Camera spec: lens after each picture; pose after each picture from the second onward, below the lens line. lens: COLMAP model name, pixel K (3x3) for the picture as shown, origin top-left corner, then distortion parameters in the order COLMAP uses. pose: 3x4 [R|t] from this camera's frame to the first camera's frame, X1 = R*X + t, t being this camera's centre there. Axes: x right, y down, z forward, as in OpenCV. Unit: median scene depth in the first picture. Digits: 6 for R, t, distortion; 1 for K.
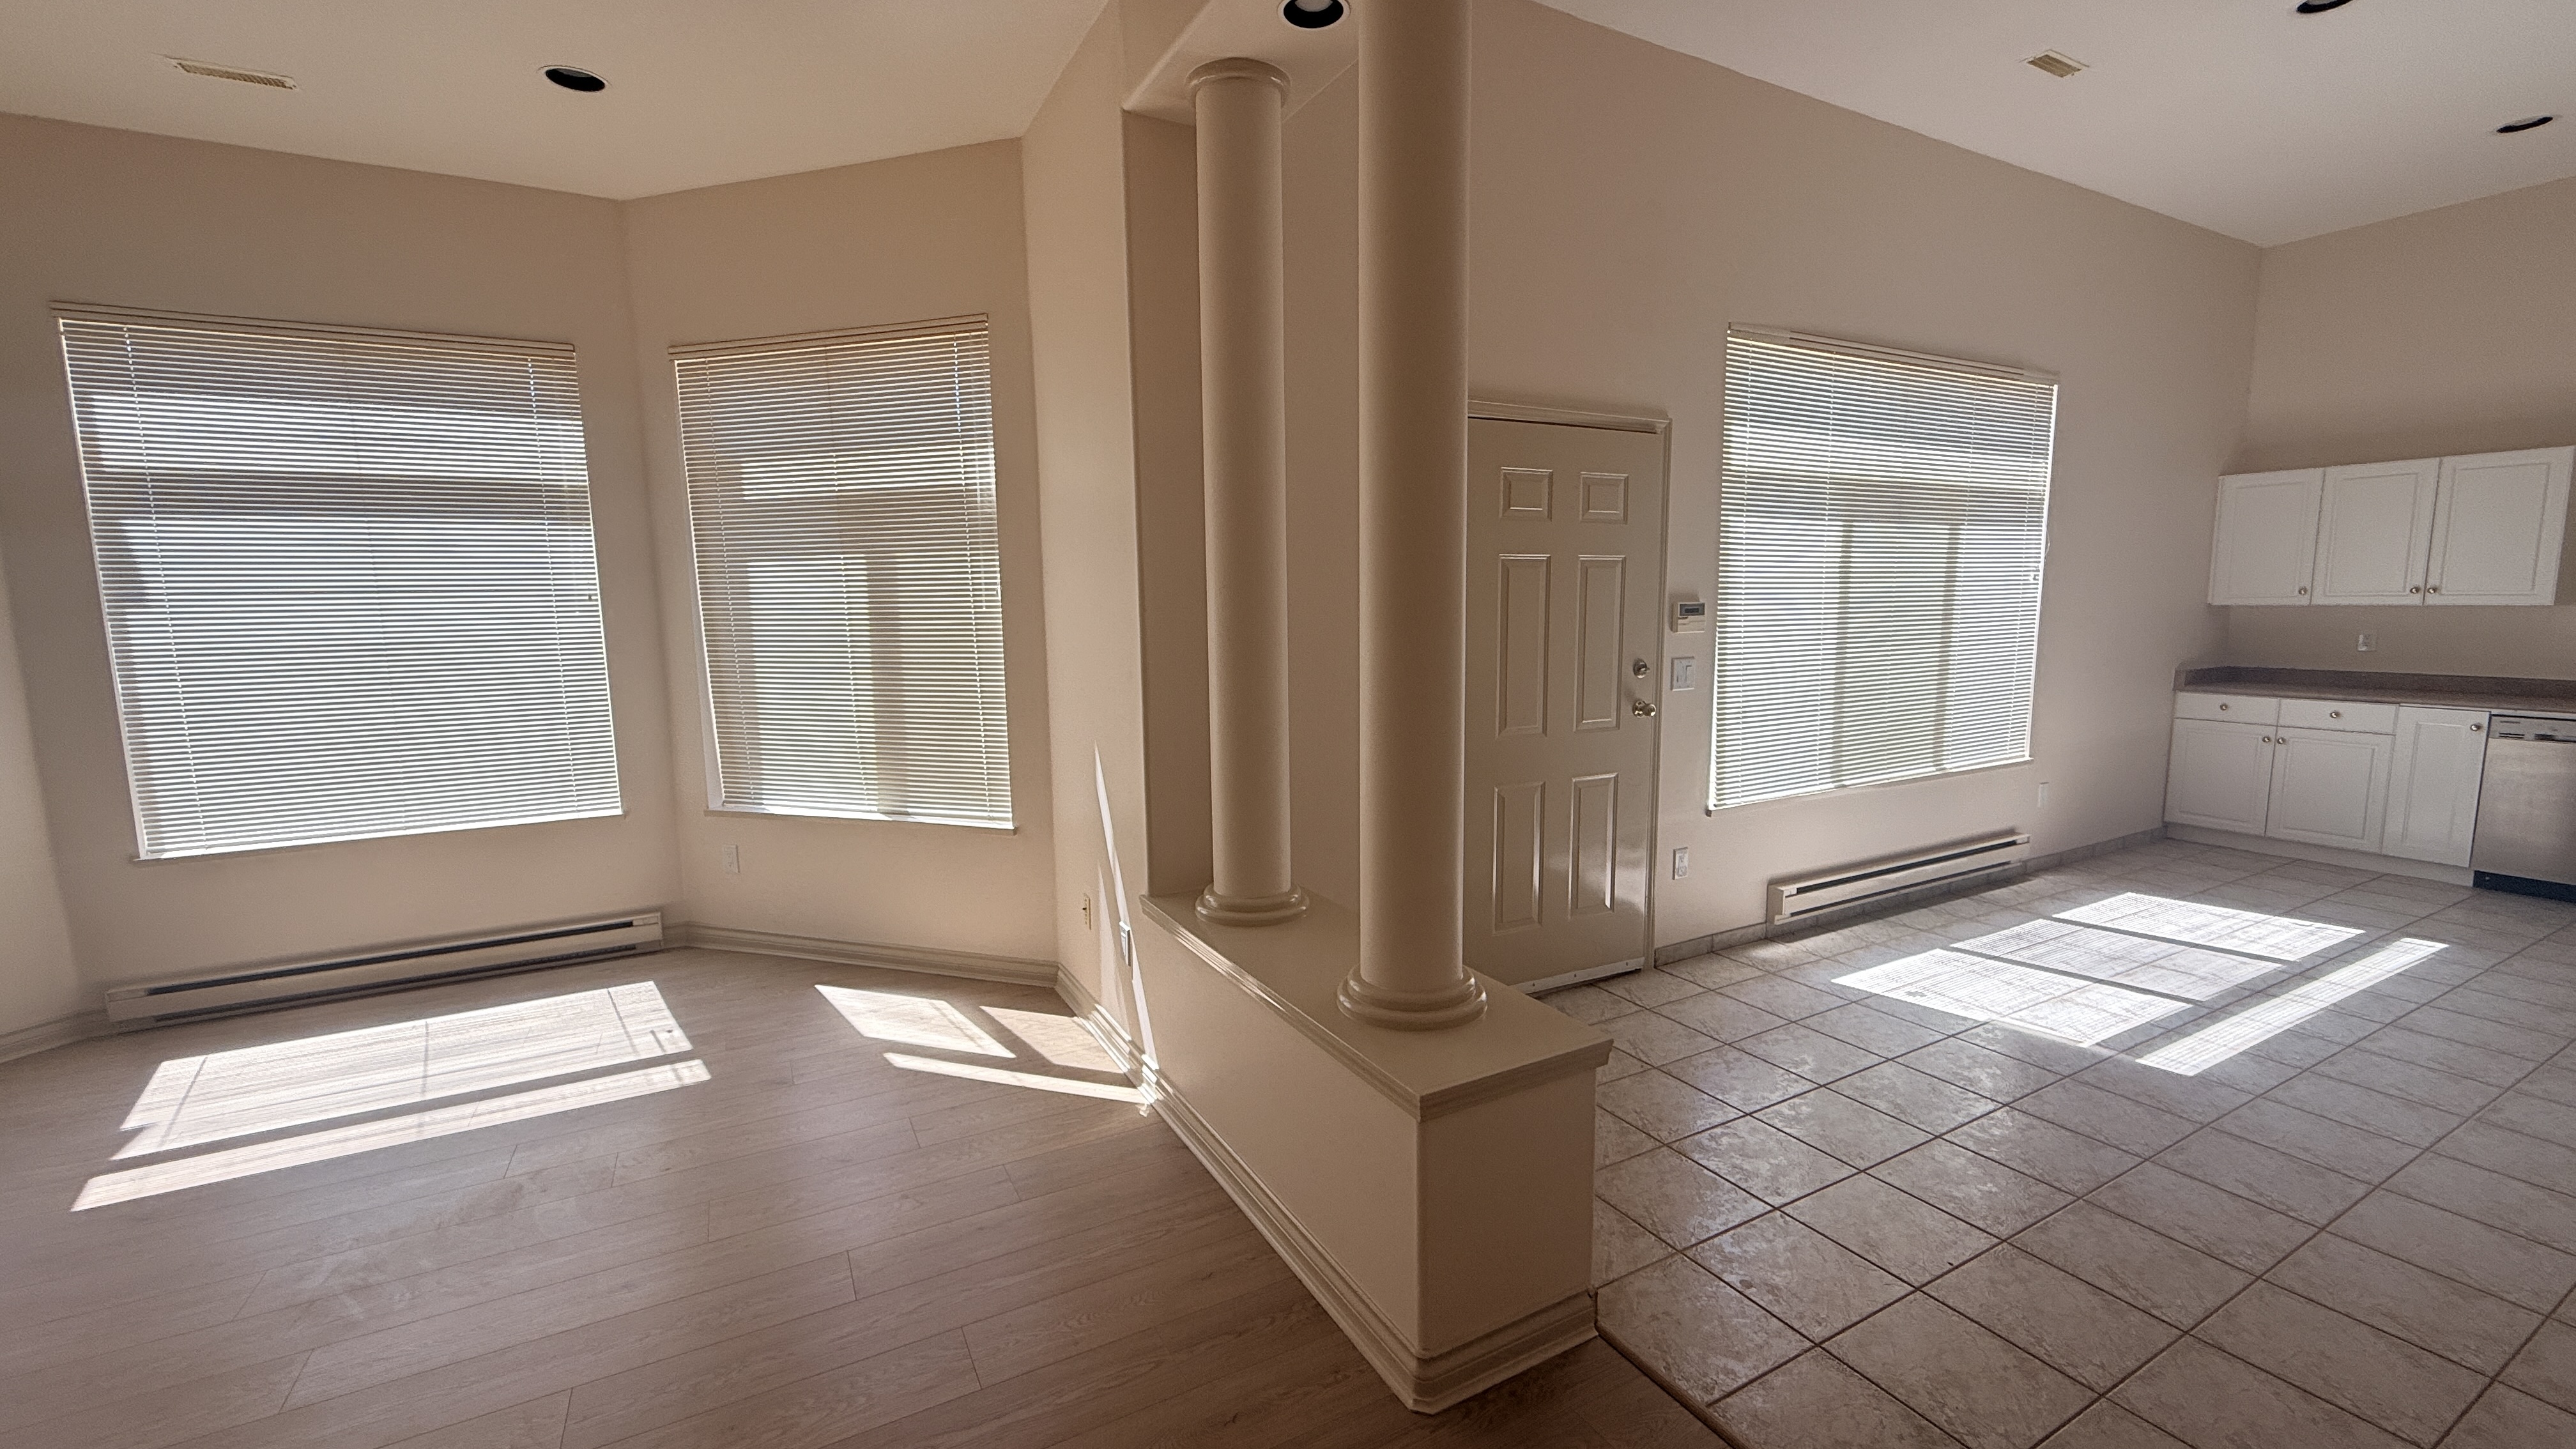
lens RADIAL K [[969.2, 0, 1314.7], [0, 969.2, 717.4], [0, 0, 1]] dist [0.000281, -0.002966]
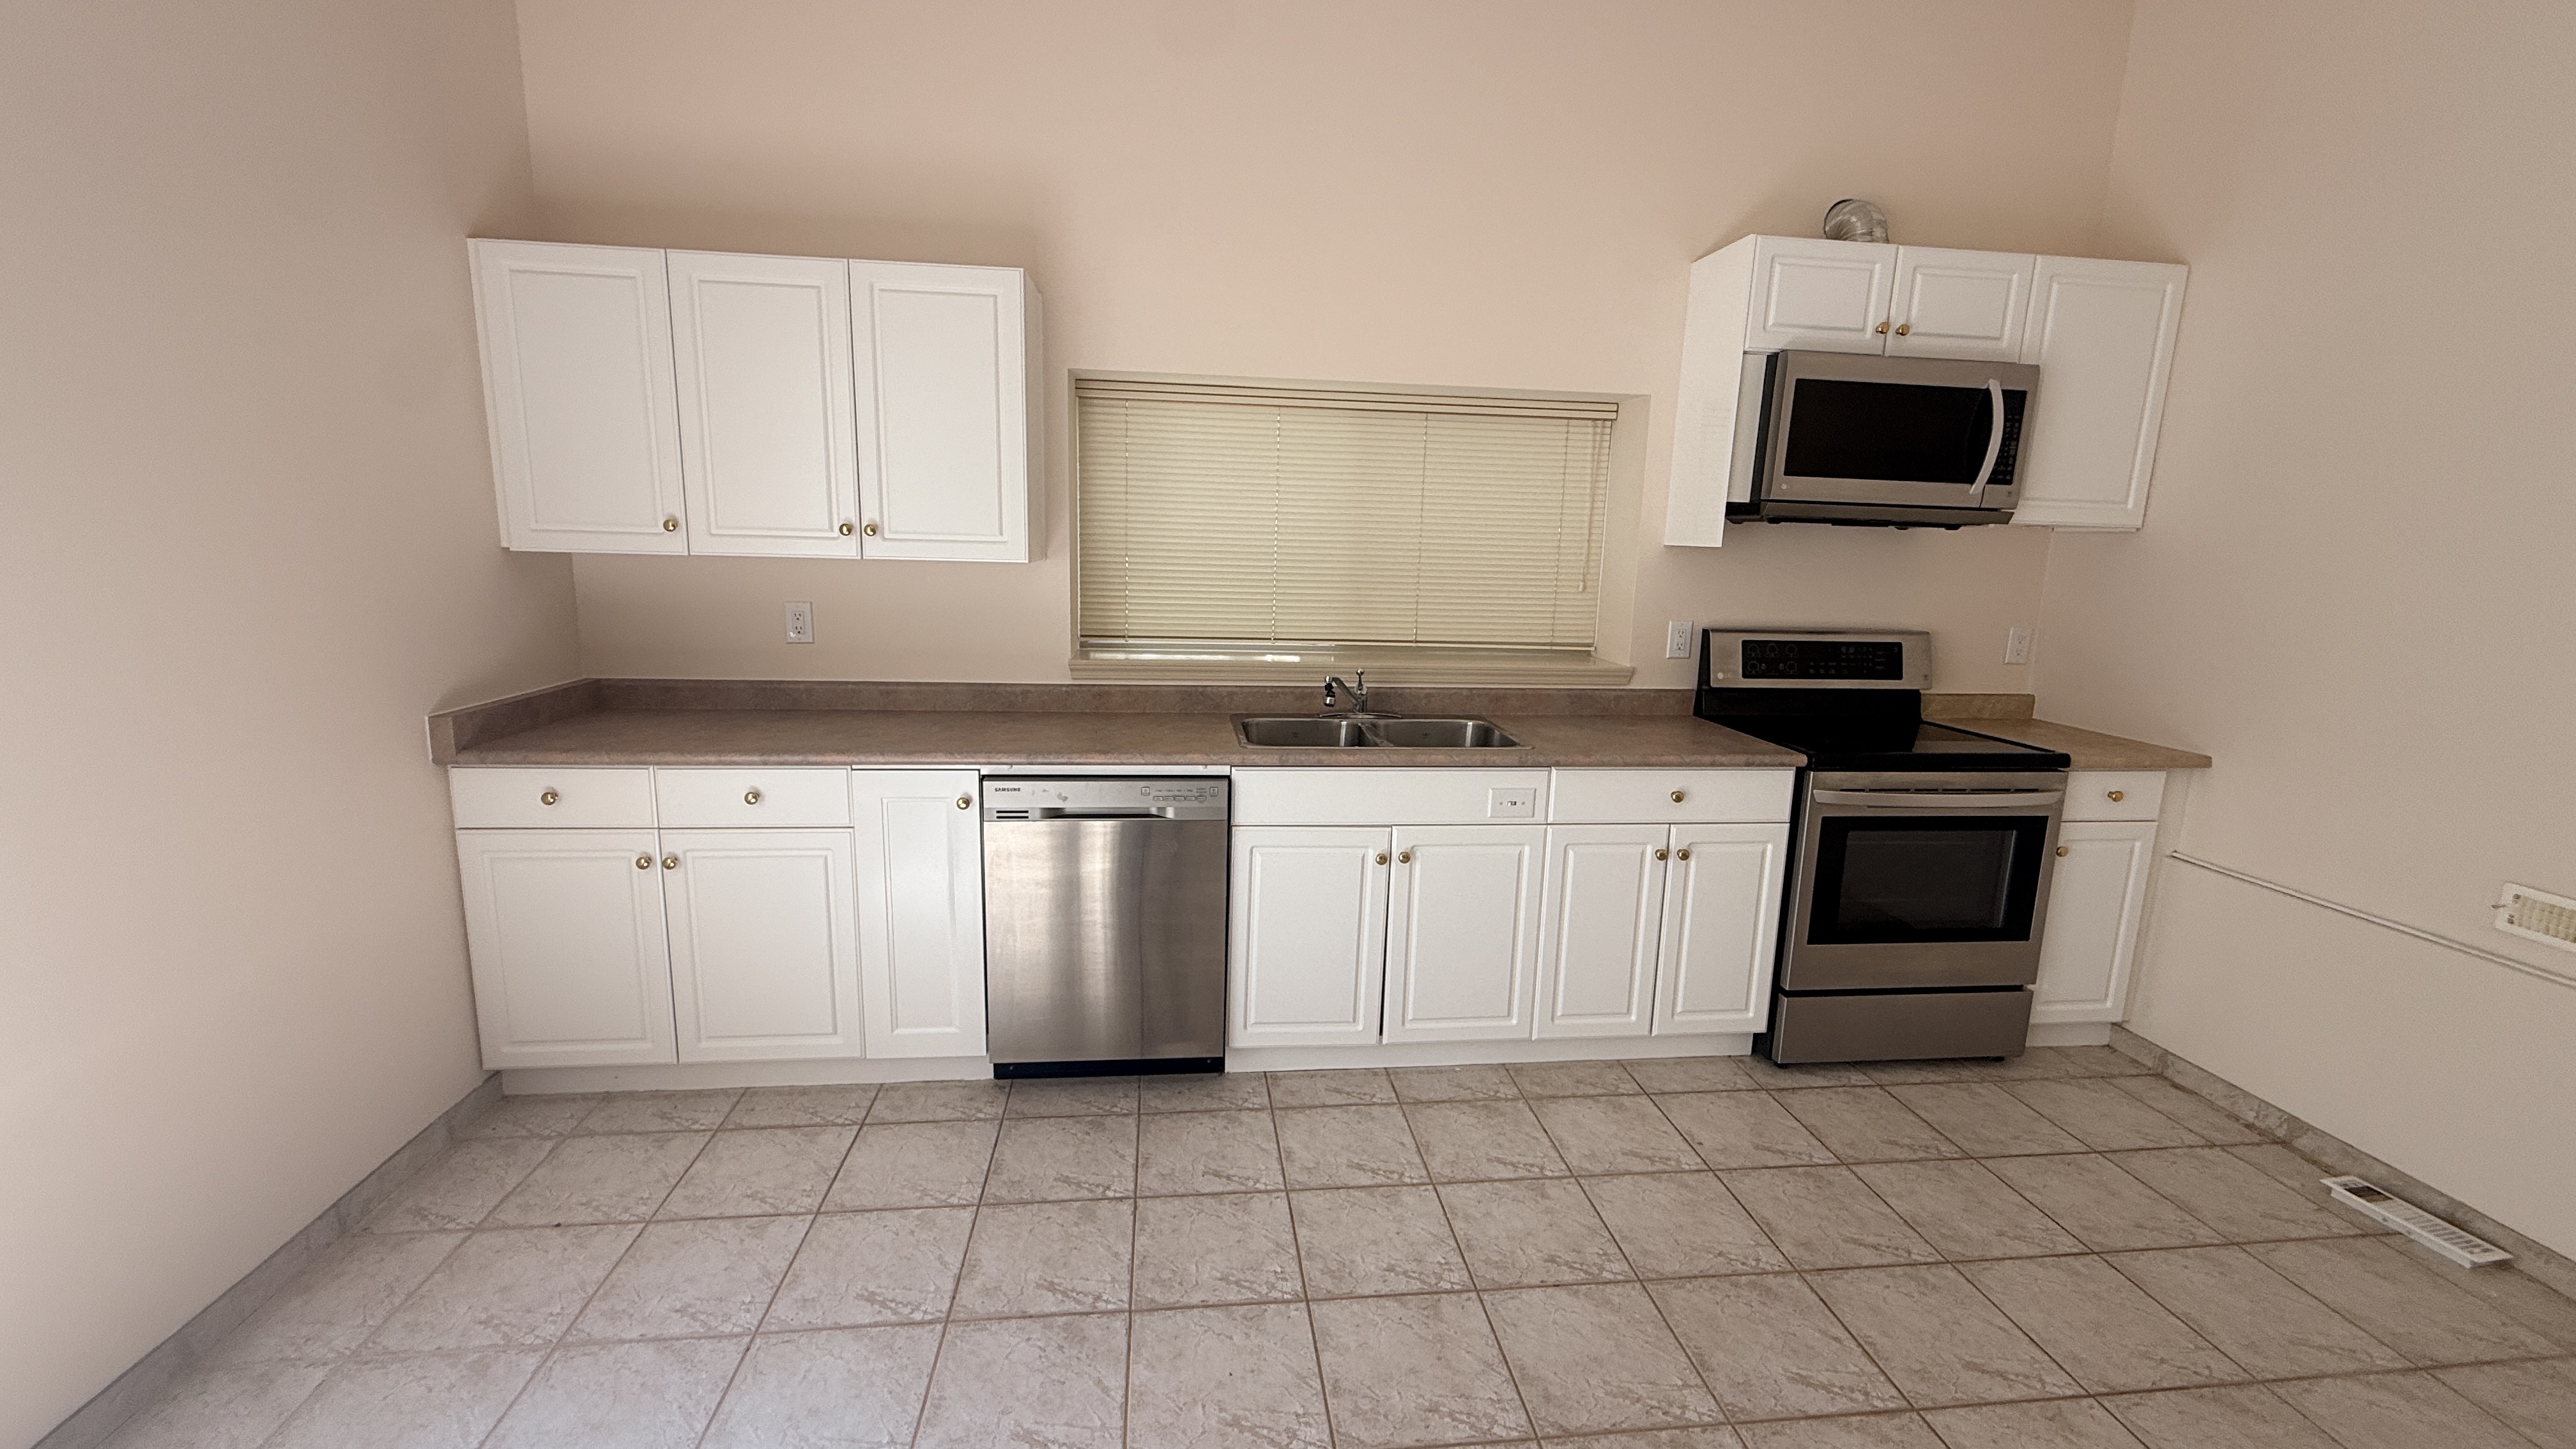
lens RADIAL K [[1028.2, 0, 1282.2], [0, 1028.2, 722.0], [0, 0, 1]] dist [-0.001143, 0.000001]
pose [[0.351631, -0.147824, 0.924394, 0.784230], [0.077766, 0.988653, 0.128519, -0.093023], [-0.932903, 0.026695, 0.359137, 0.659898]]
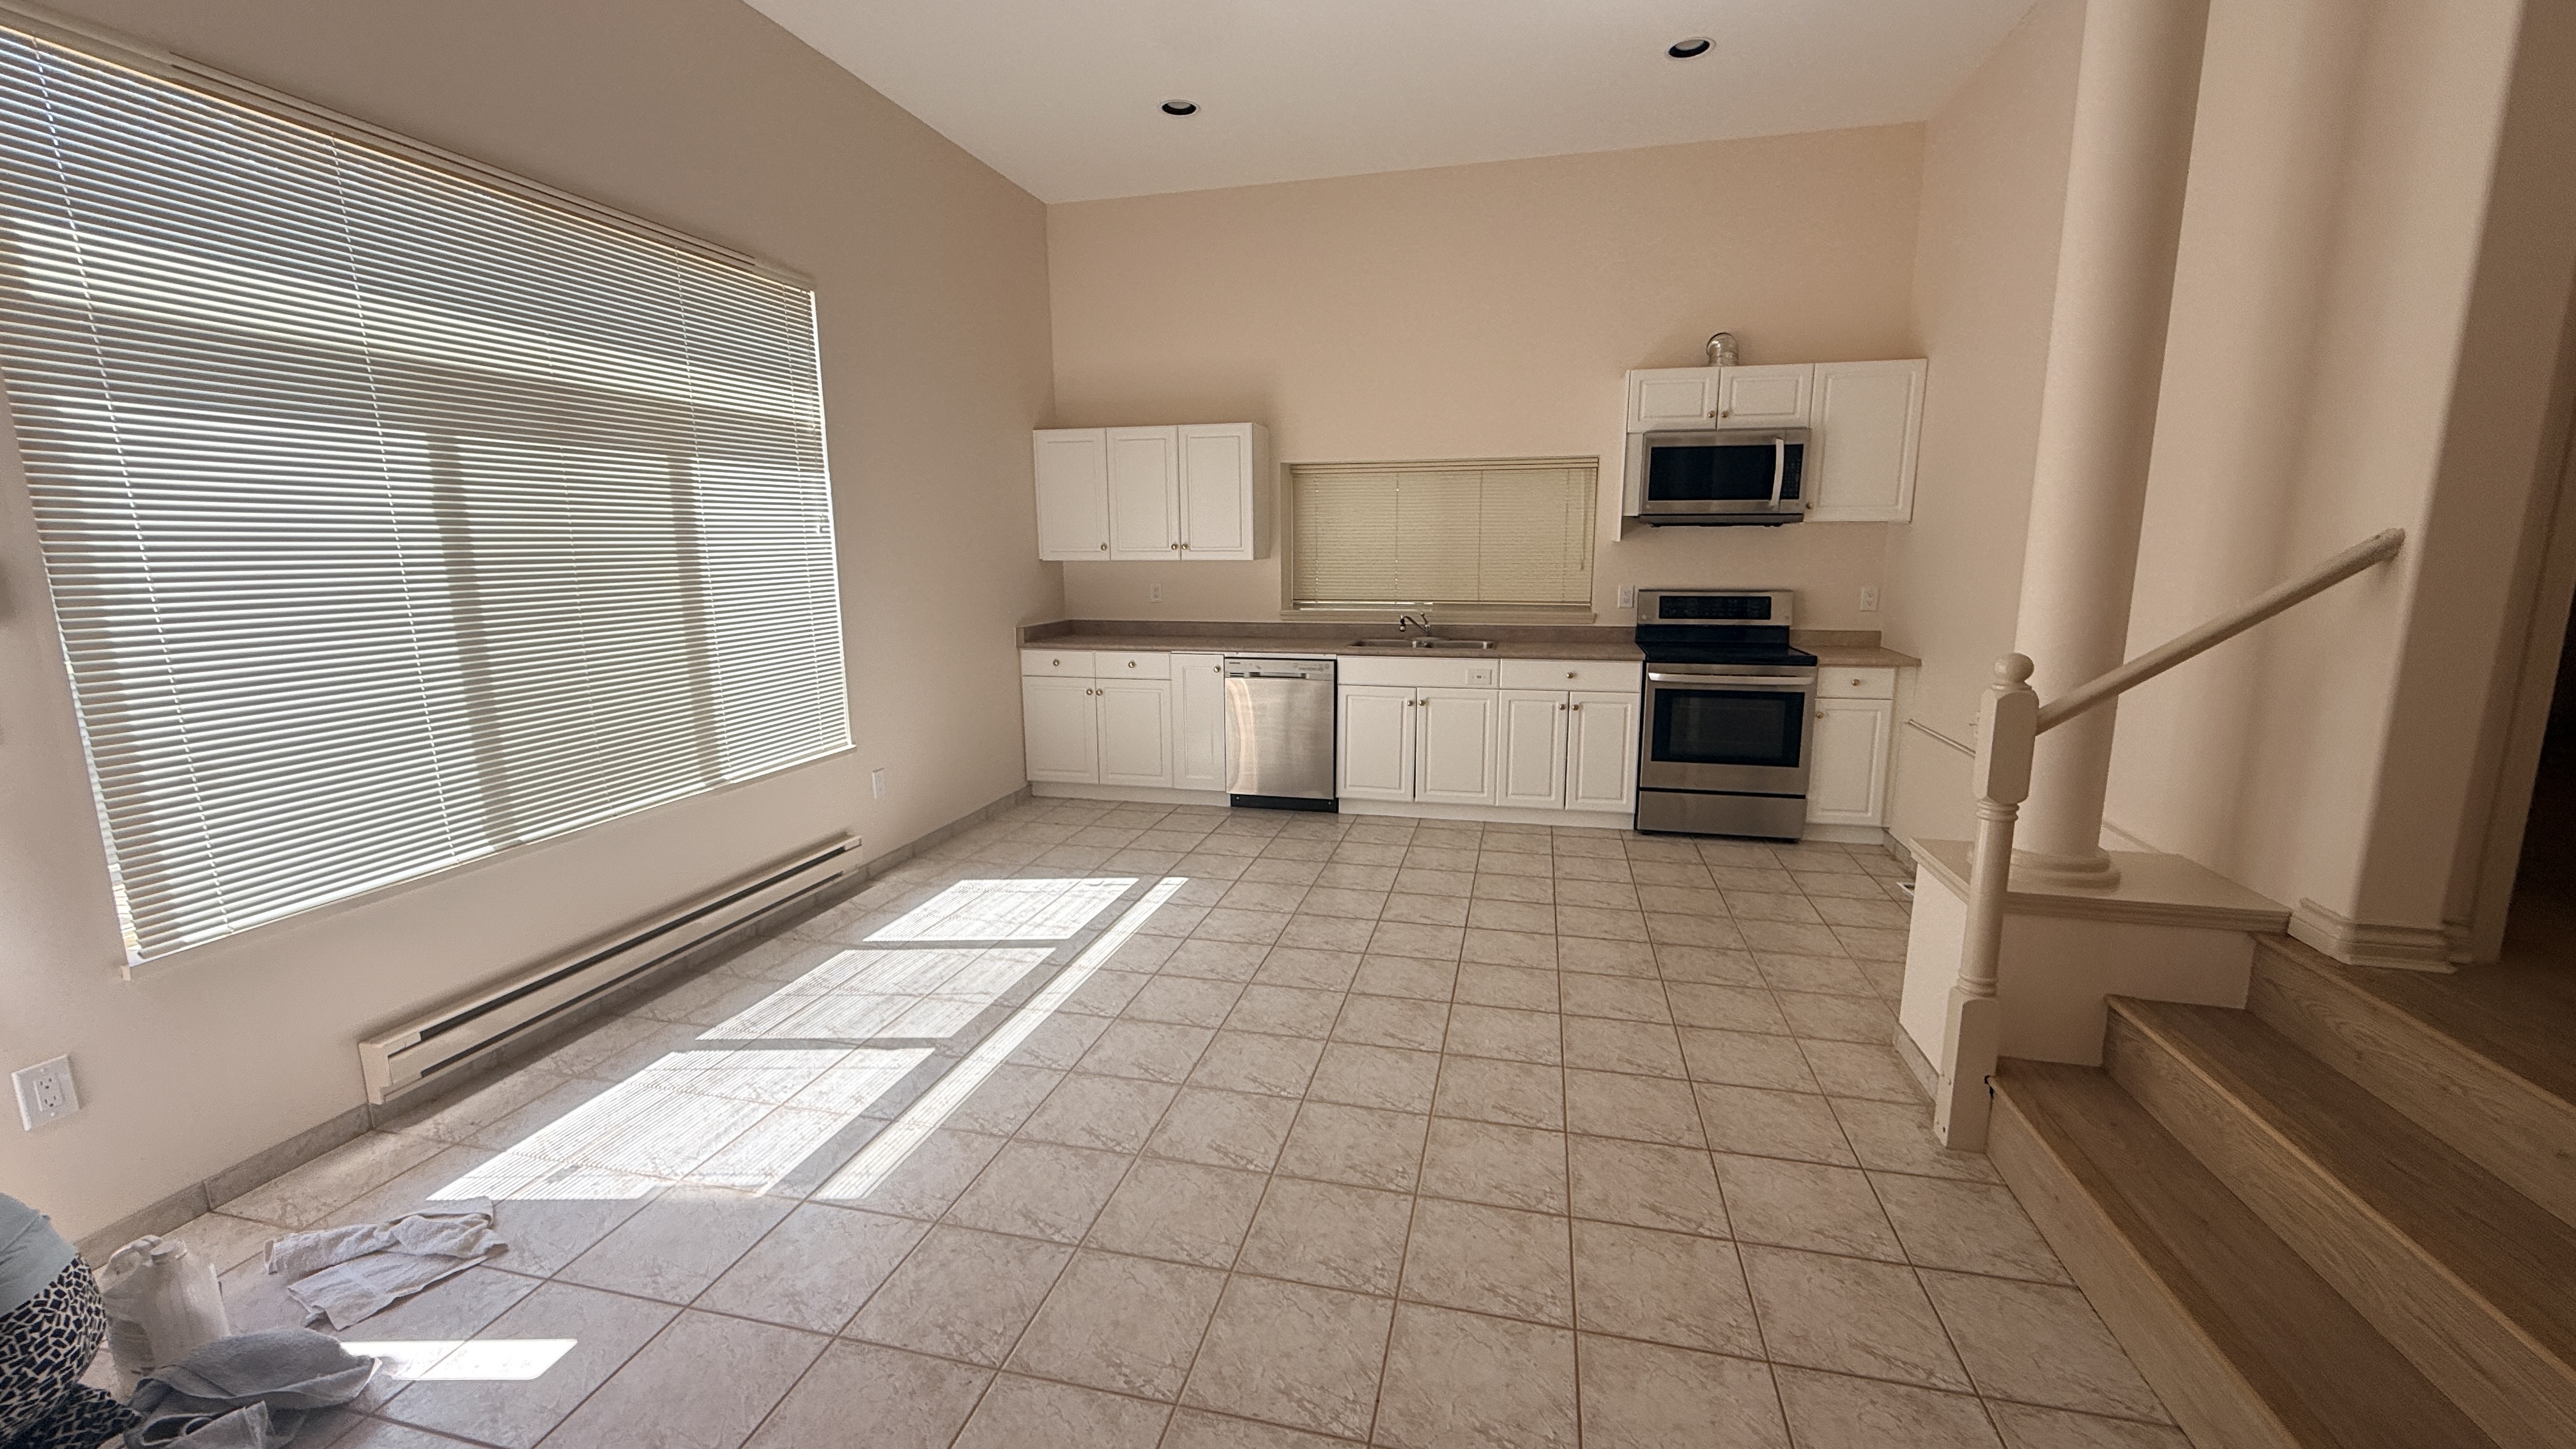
lens RADIAL K [[1028.2, 0, 1282.2], [0, 1028.2, 722.0], [0, 0, 1]] dist [-0.001143, 0.000001]
pose [[0.656847, -0.119844, 0.744439, 0.355000], [0.085016, 0.992764, 0.084808, -0.024741], [-0.749216, 0.007583, 0.662283, 0.142352]]
